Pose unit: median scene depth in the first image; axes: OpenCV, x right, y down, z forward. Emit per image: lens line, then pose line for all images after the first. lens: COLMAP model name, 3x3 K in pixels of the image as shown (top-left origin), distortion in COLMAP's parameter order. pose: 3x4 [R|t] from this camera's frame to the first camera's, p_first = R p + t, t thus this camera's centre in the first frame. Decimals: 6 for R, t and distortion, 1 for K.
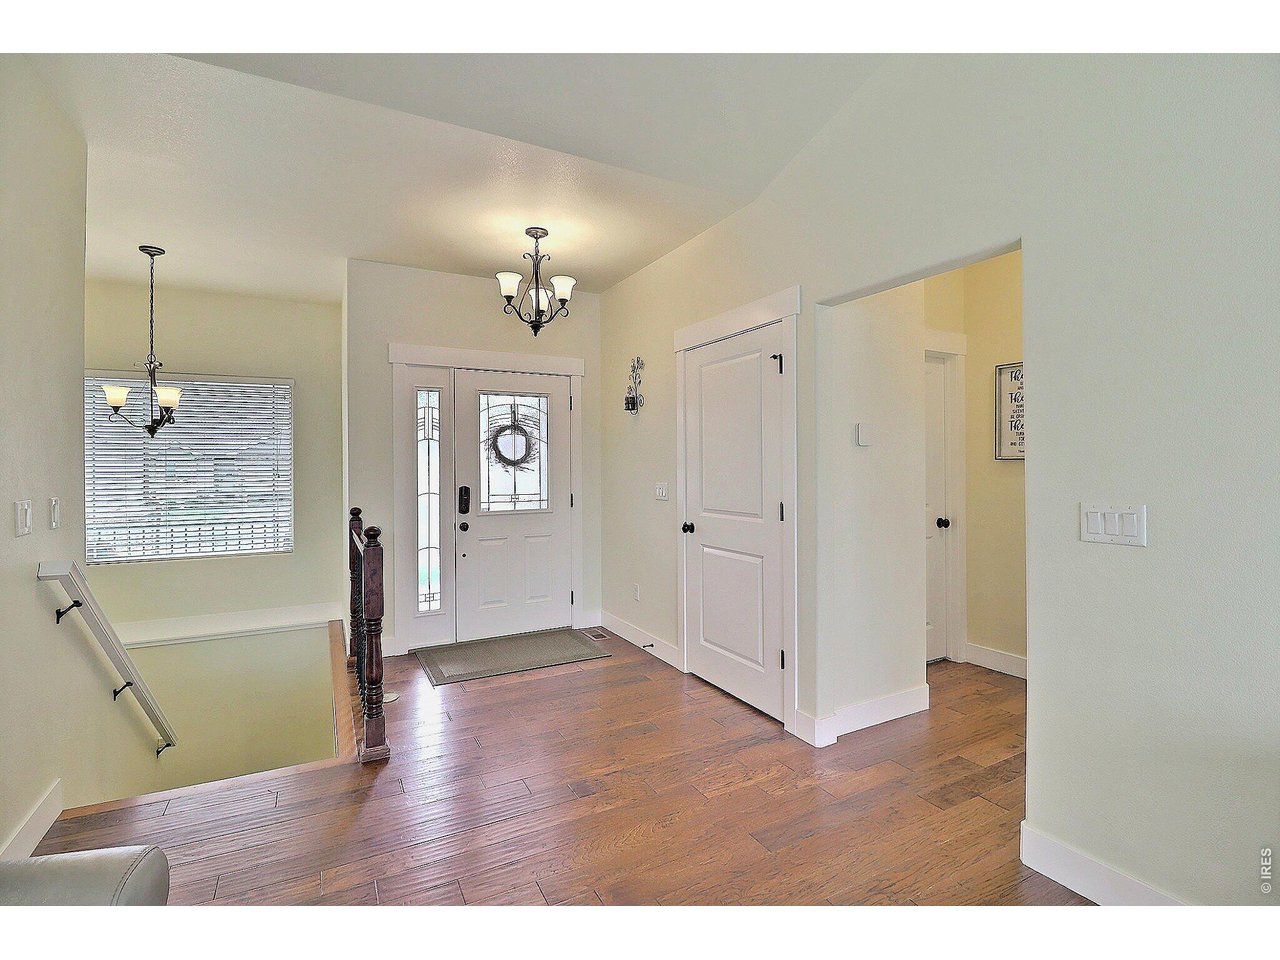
lens RADIAL K [[597.5, 0, 642.3], [0, 597.5, 463.6], [0, 0, 1]] dist [-0.000608, -0.011638]
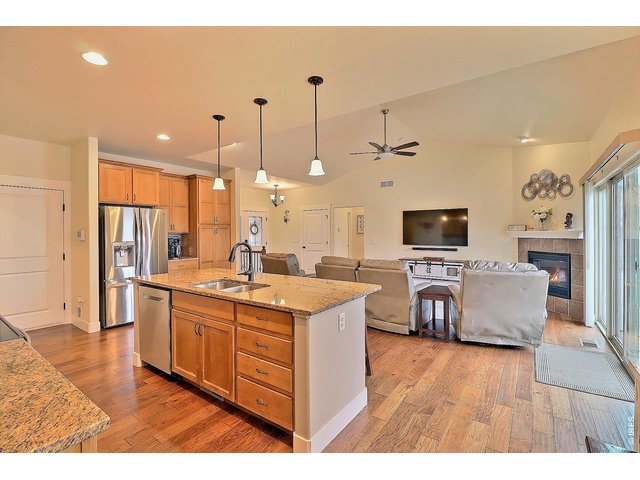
lens RADIAL K [[298.8, 0, 321.1], [0, 298.8, 231.8], [0, 0, 1]] dist [-0.000608, -0.011638]
pose [[0.900534, 0.003305, 0.434772, -0.727584], [-0.001964, 0.999992, -0.003534, -0.009807], [-0.434780, 0.002328, 0.900533, -1.067763]]
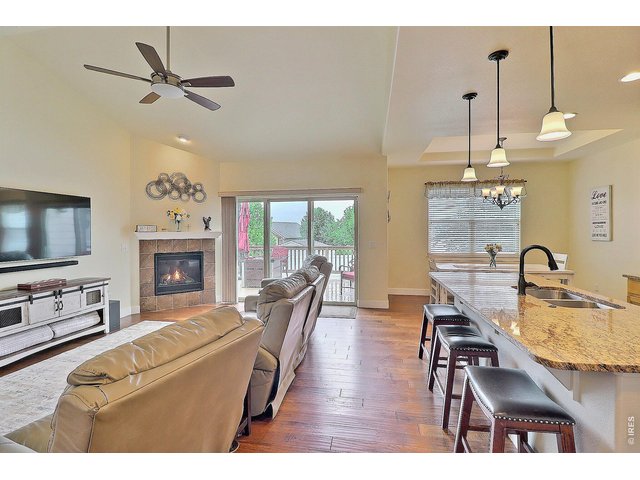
lens RADIAL K [[298.8, 0, 321.1], [0, 298.8, 231.8], [0, 0, 1]] dist [-0.000608, -0.011638]
pose [[-0.781316, 0.006340, 0.624103, -0.629065], [0.007315, 0.999973, -0.001001, -0.014335], [-0.624092, 0.003783, -0.781341, 0.233589]]
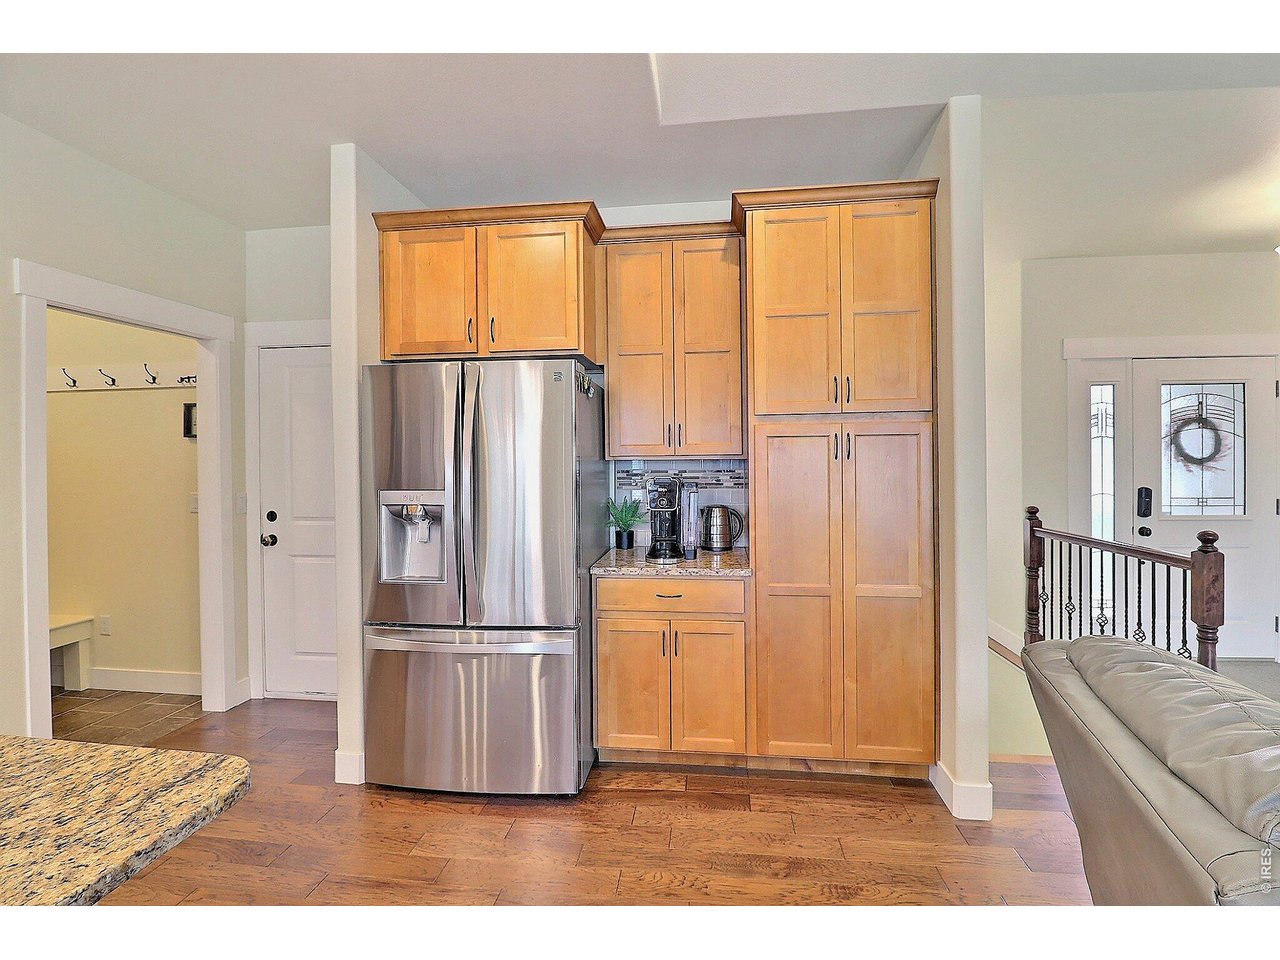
lens RADIAL K [[597.5, 0, 642.3], [0, 597.5, 463.6], [0, 0, 1]] dist [-0.000608, -0.011638]
pose [[0.809801, 0.004334, -0.586688, -0.387515], [0.001422, 0.999955, 0.009350, -0.007528], [0.586703, -0.008406, 0.809759, -0.183583]]
